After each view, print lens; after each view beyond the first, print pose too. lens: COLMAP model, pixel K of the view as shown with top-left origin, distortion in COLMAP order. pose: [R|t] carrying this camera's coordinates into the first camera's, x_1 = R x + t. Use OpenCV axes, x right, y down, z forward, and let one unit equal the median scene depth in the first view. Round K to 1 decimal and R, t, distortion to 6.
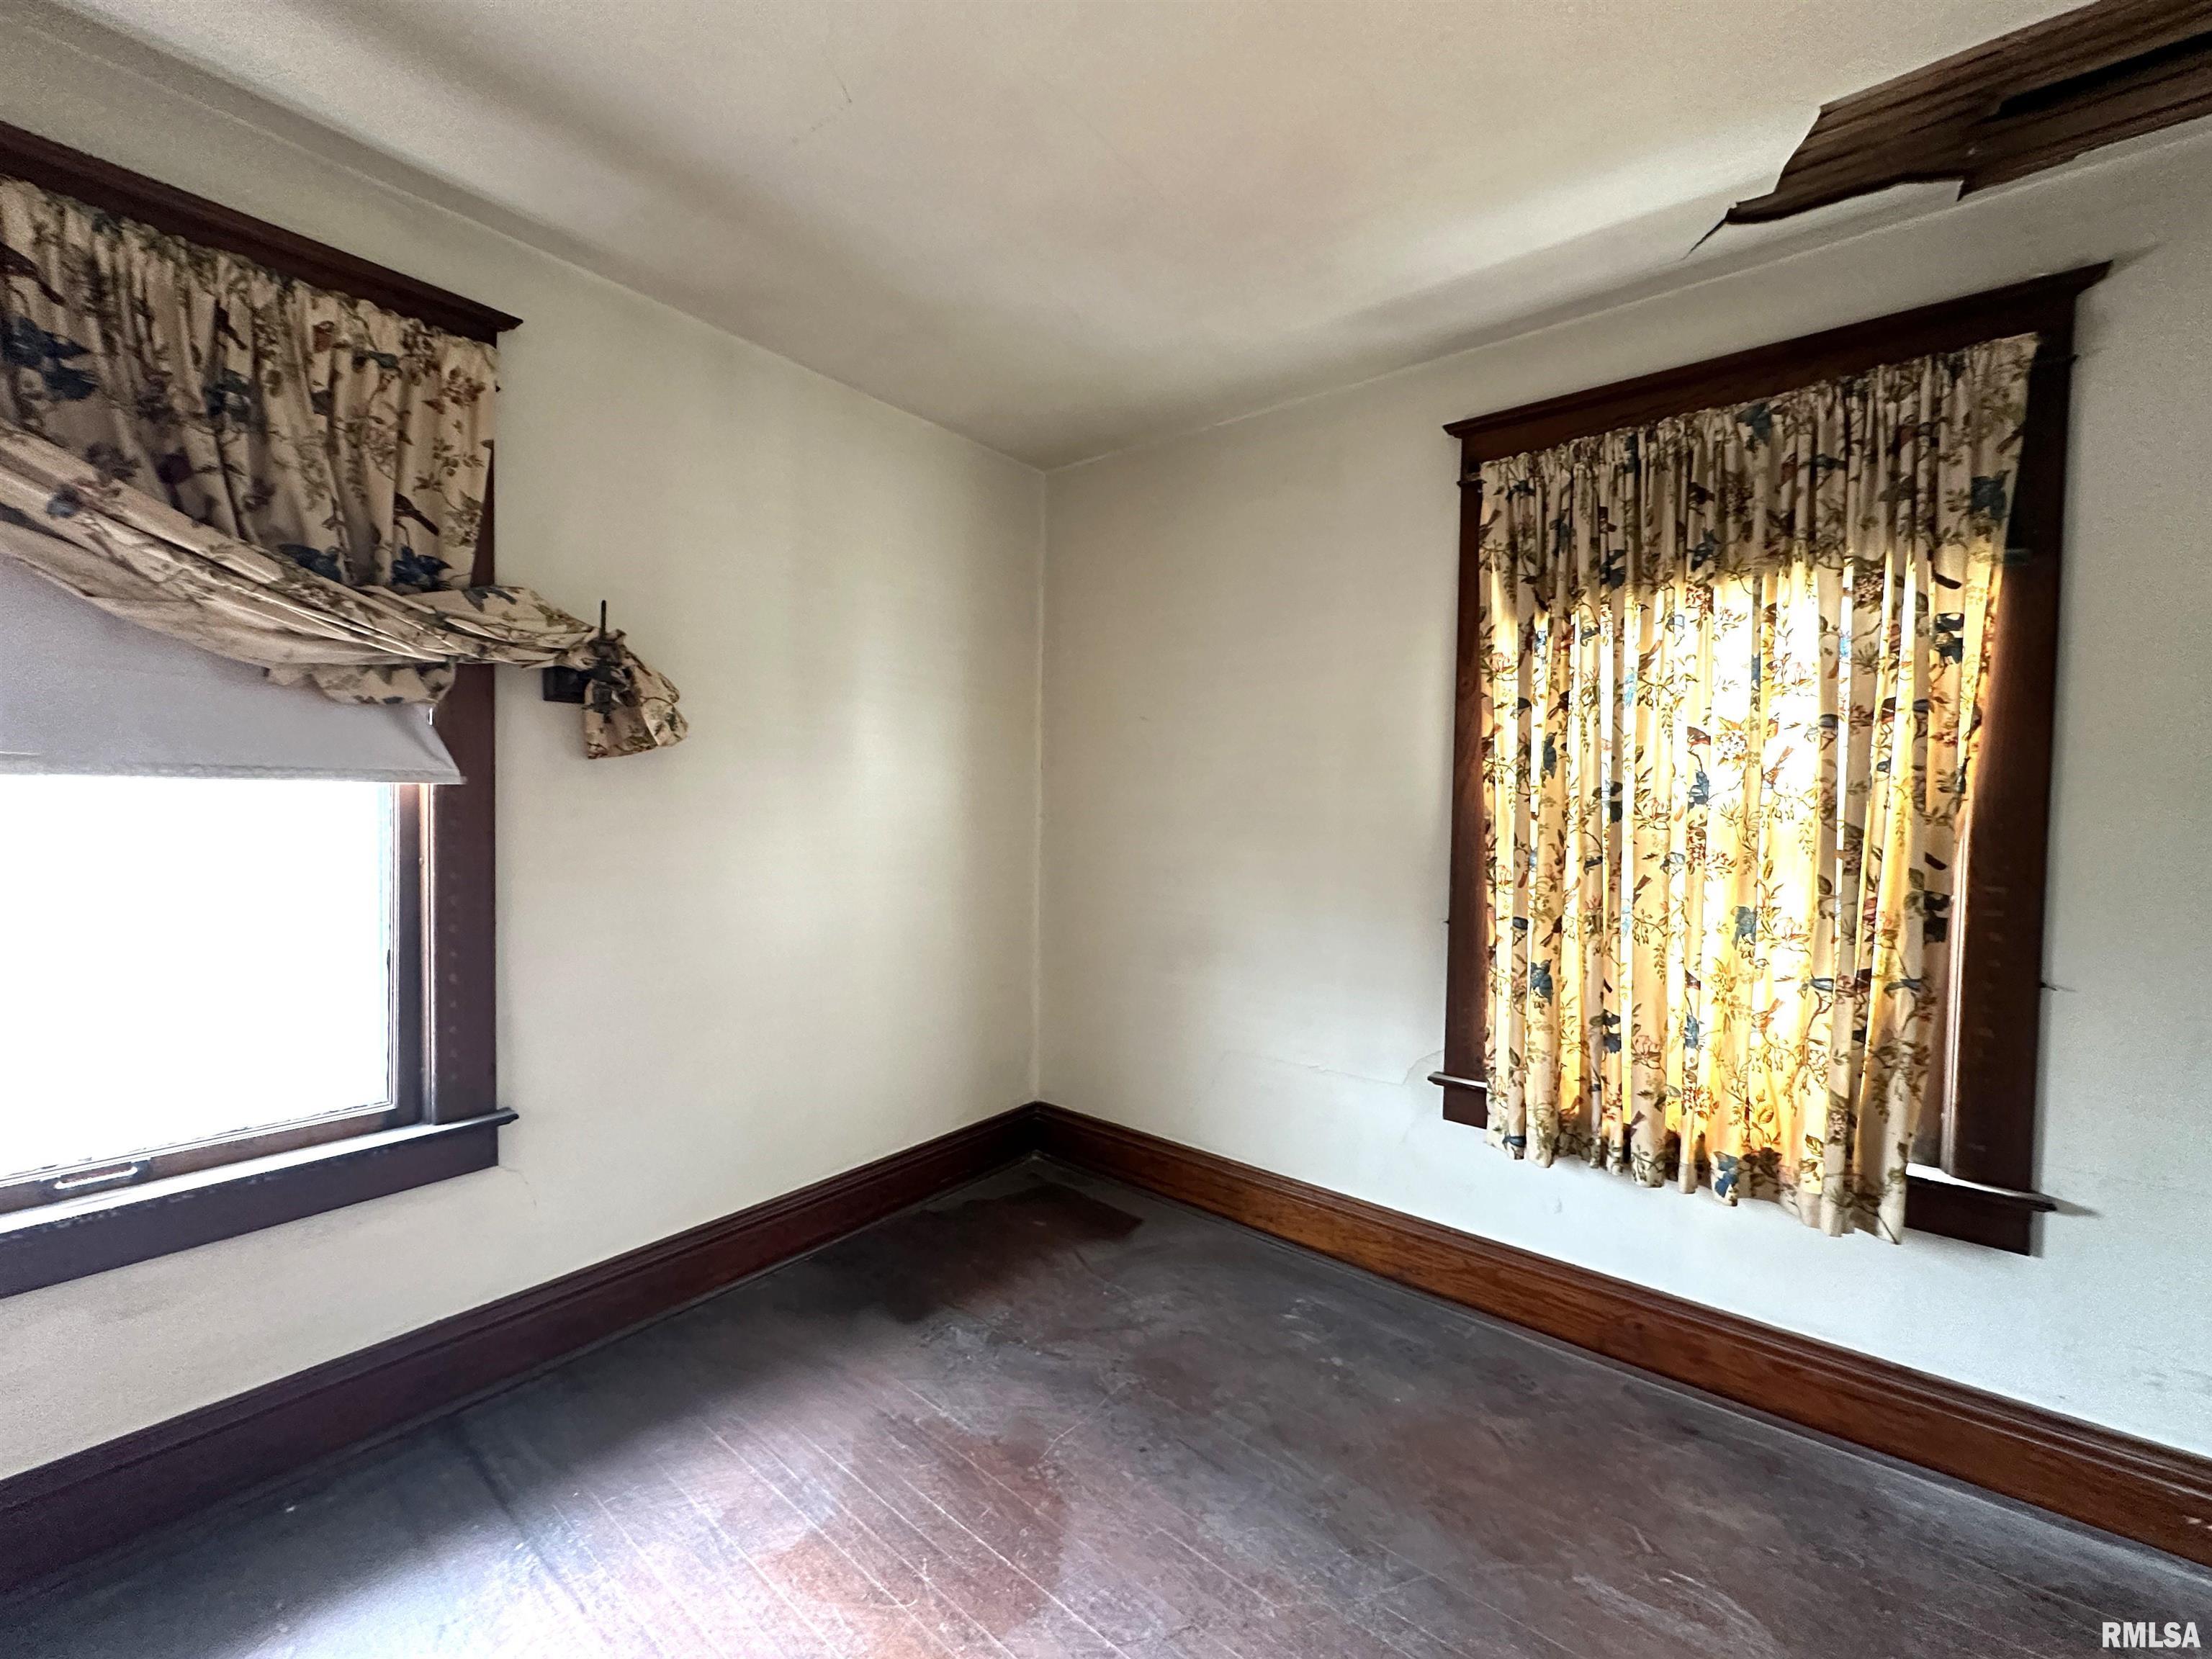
lens RADIAL K [[892.0, 0, 1117.2], [0, 892.0, 826.4], [0, 0, 1]] dist [-0.003514, 0.001233]
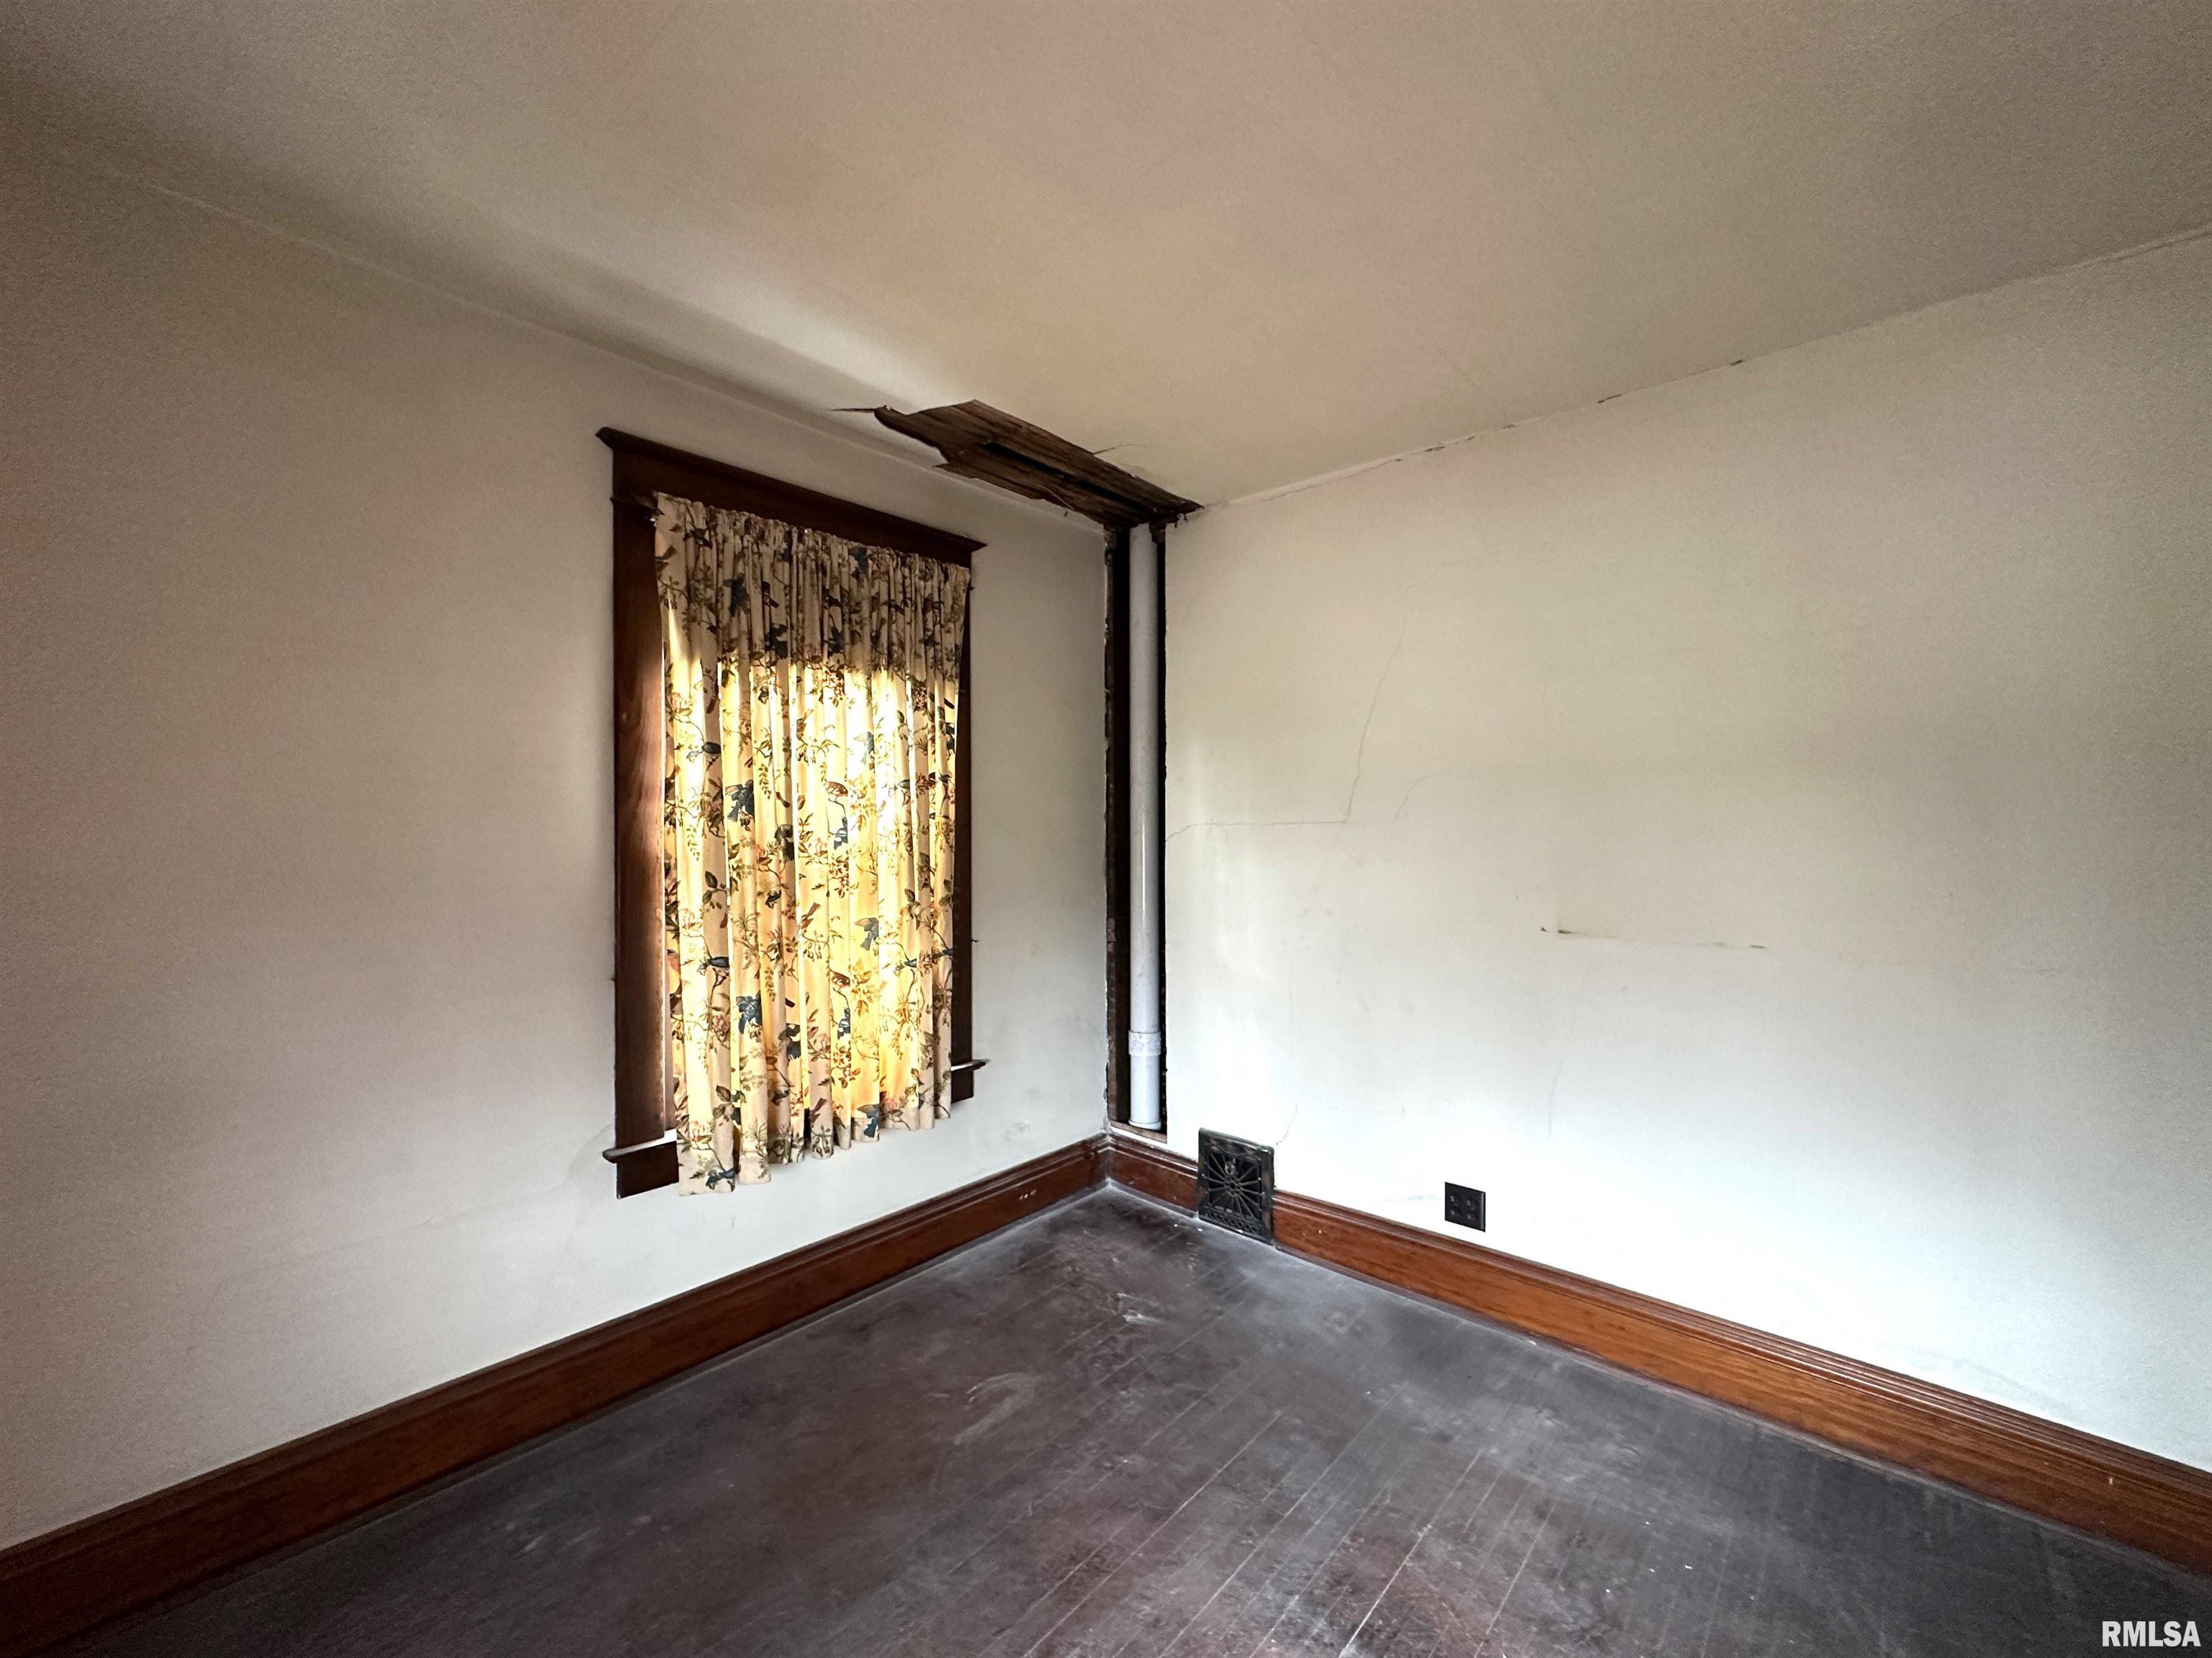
lens RADIAL K [[891.9, 0, 1117.8], [0, 891.9, 826.4], [0, 0, 1]] dist [-0.003514, 0.001233]
pose [[0.047021, -0.015031, 0.998781, -0.607391], [0.027784, 0.999520, 0.013734, -0.054918], [-0.998507, 0.027104, 0.047416, 0.541126]]
